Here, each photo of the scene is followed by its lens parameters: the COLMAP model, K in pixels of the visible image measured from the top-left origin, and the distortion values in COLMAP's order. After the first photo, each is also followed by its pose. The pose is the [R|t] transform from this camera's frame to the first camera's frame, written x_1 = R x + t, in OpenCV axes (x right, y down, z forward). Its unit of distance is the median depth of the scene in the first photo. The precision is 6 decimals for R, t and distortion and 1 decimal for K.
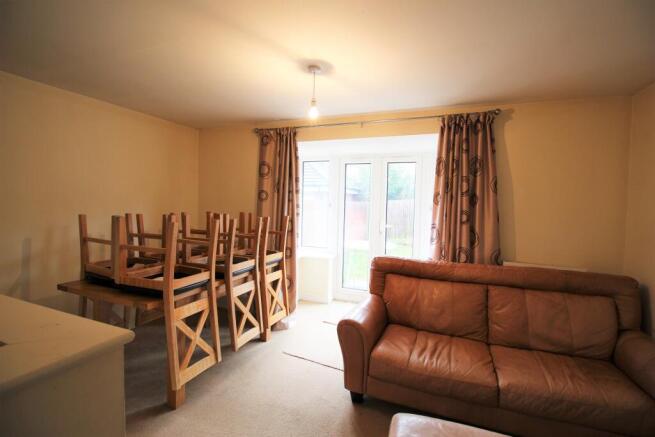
lens RADIAL K [[303.6, 0, 327.8], [0, 303.6, 216.6], [0, 0, 1]] dist [0.001610, -0.000052]
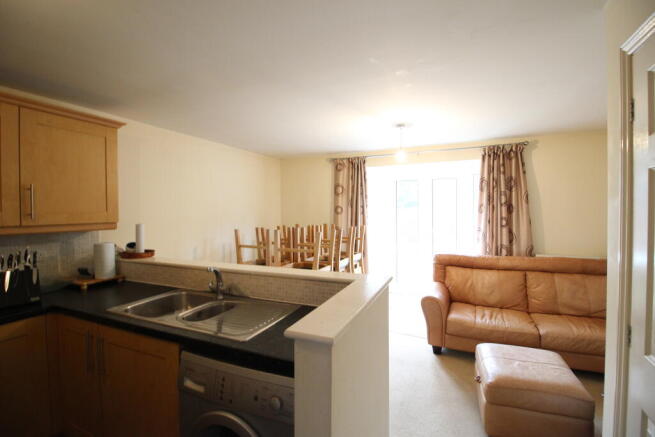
lens RADIAL K [[304.8, 0, 327.5], [0, 304.8, 218.5], [0, 0, 1]] dist [-0.001670, -0.000259]
pose [[0.998443, -0.034799, -0.043595, -0.271093], [0.034051, 0.999262, -0.017774, -0.016614], [0.044182, 0.016261, 0.998891, -0.379334]]
